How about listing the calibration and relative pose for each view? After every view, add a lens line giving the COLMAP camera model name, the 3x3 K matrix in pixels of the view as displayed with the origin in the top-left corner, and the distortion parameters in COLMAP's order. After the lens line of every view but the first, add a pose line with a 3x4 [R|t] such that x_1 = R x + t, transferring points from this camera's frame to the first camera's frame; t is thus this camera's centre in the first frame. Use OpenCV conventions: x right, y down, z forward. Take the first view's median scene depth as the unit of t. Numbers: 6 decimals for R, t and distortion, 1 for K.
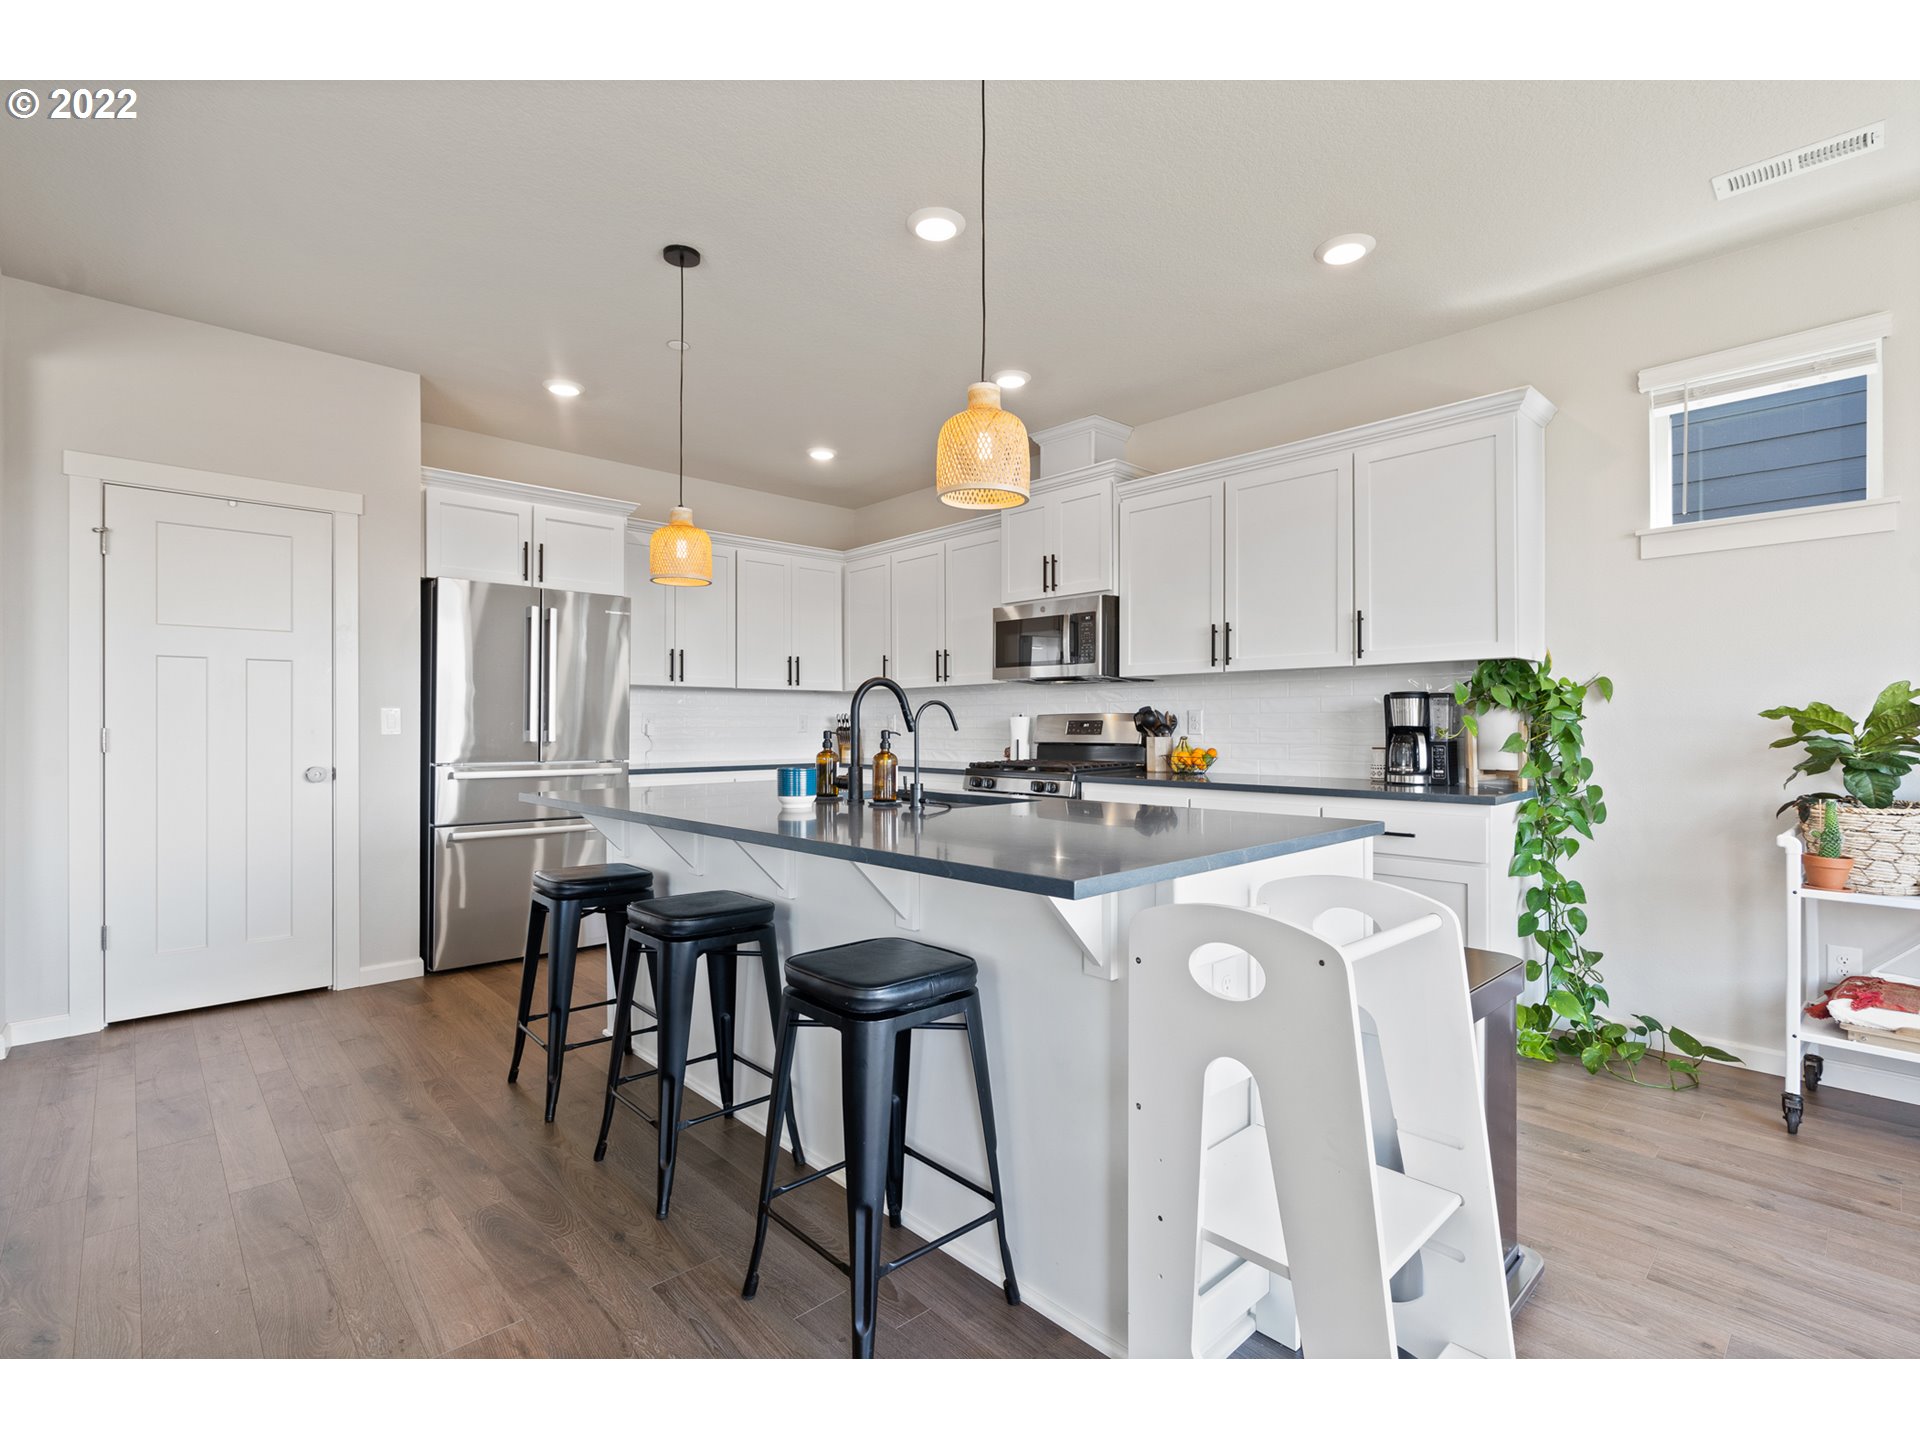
lens RADIAL K [[890.6, 0, 966.7], [0, 890.6, 721.3], [0, 0, 1]] dist [-0.002541, 0.000374]
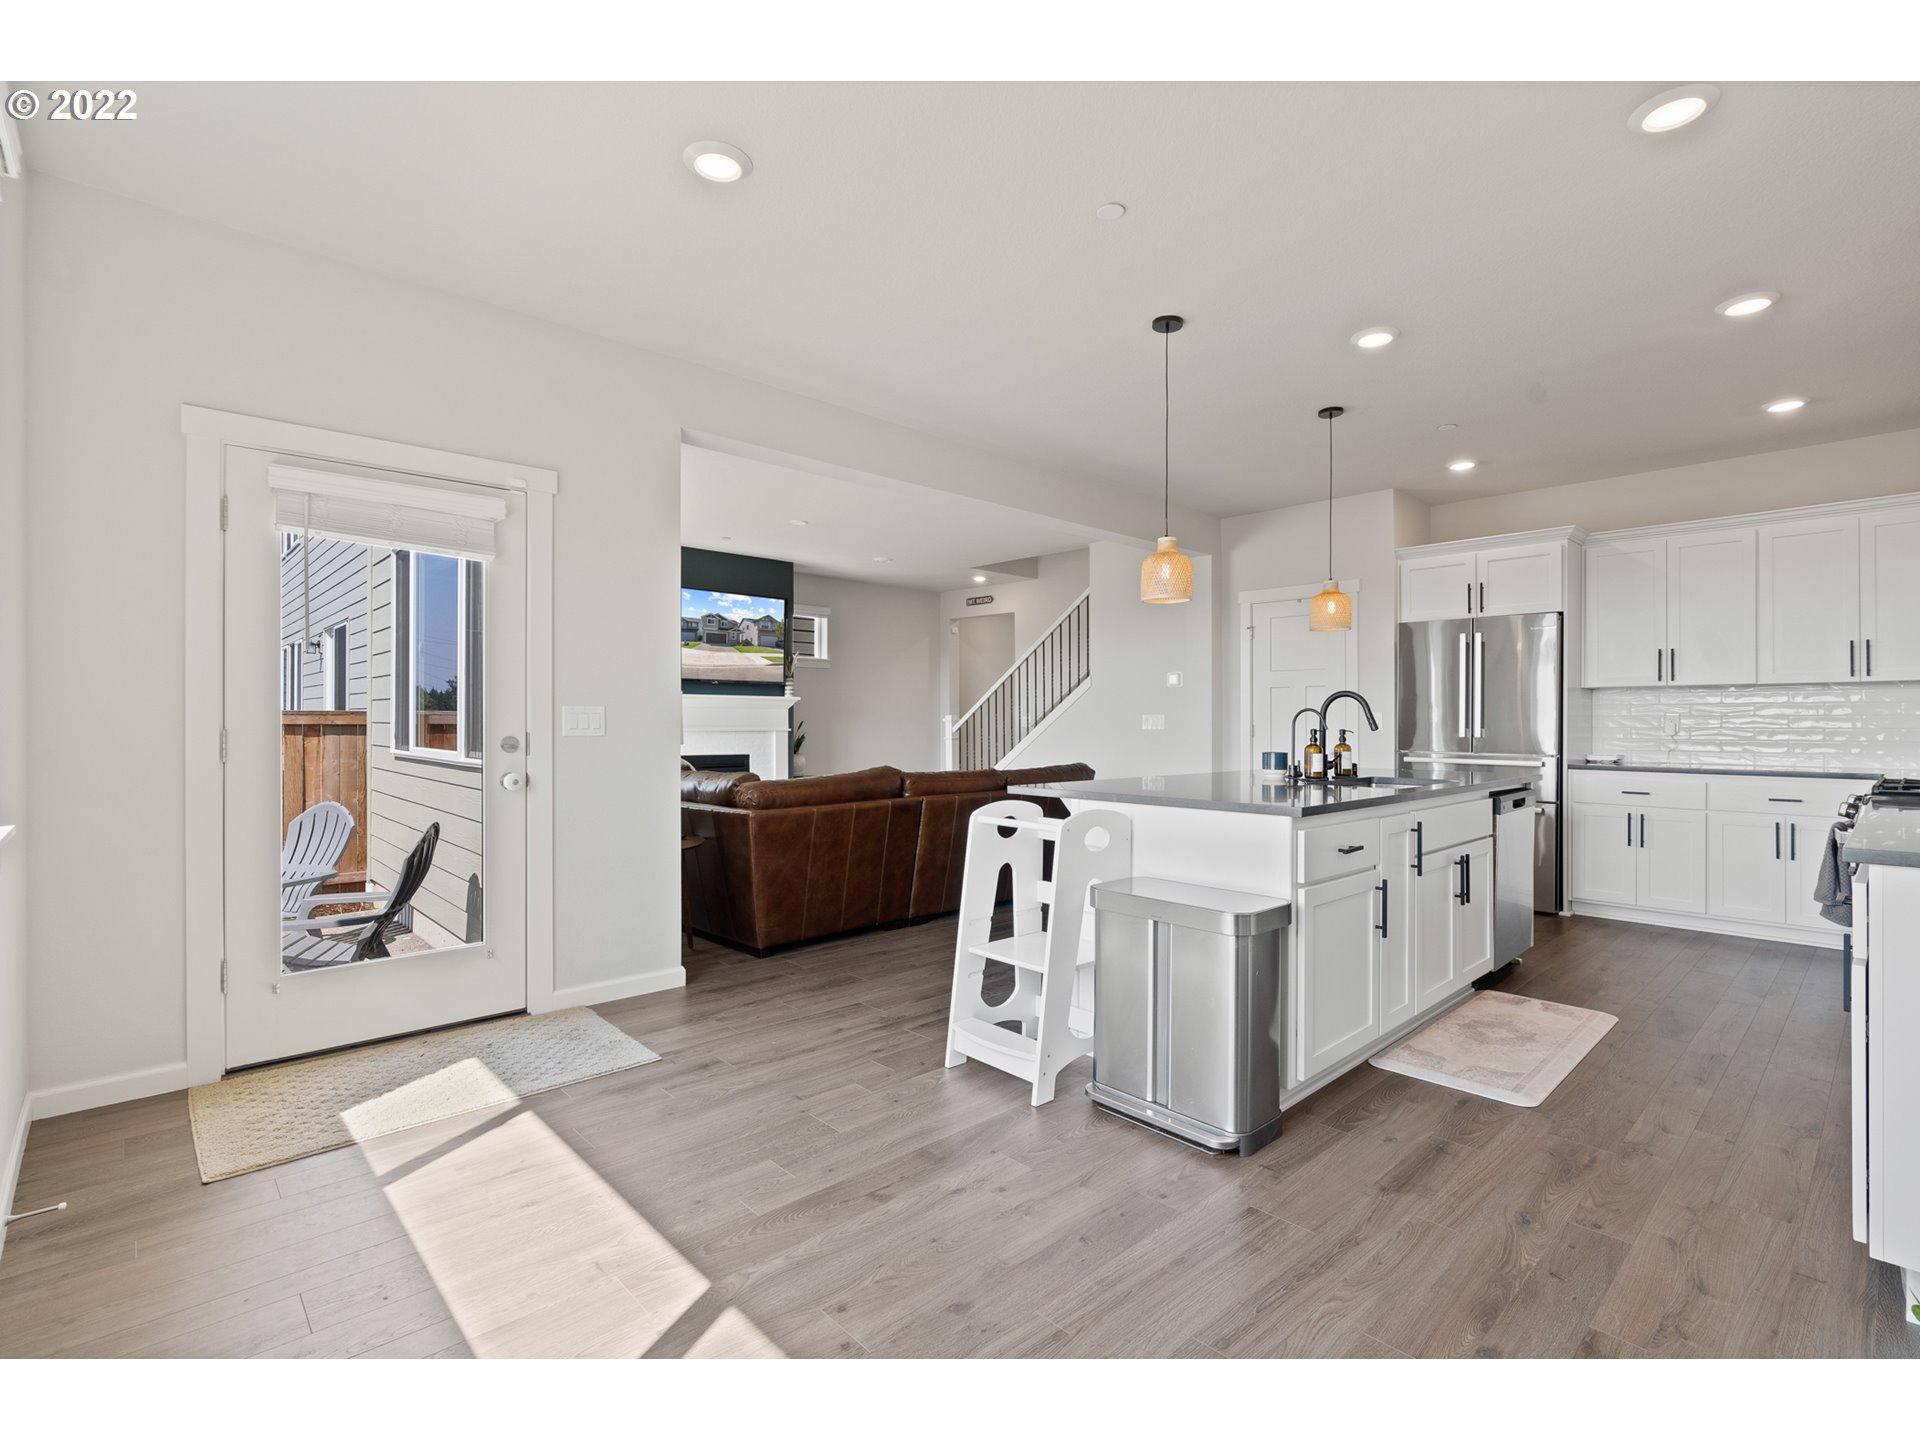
lens RADIAL K [[890.6, 0, 966.7], [0, 890.6, 721.3], [0, 0, 1]] dist [-0.002541, 0.000374]
pose [[-0.001808, 0.000944, -0.999998, 0.918606], [0.002436, 0.999997, 0.000940, -0.003268], [0.999995, -0.002435, -0.001811, 0.302229]]
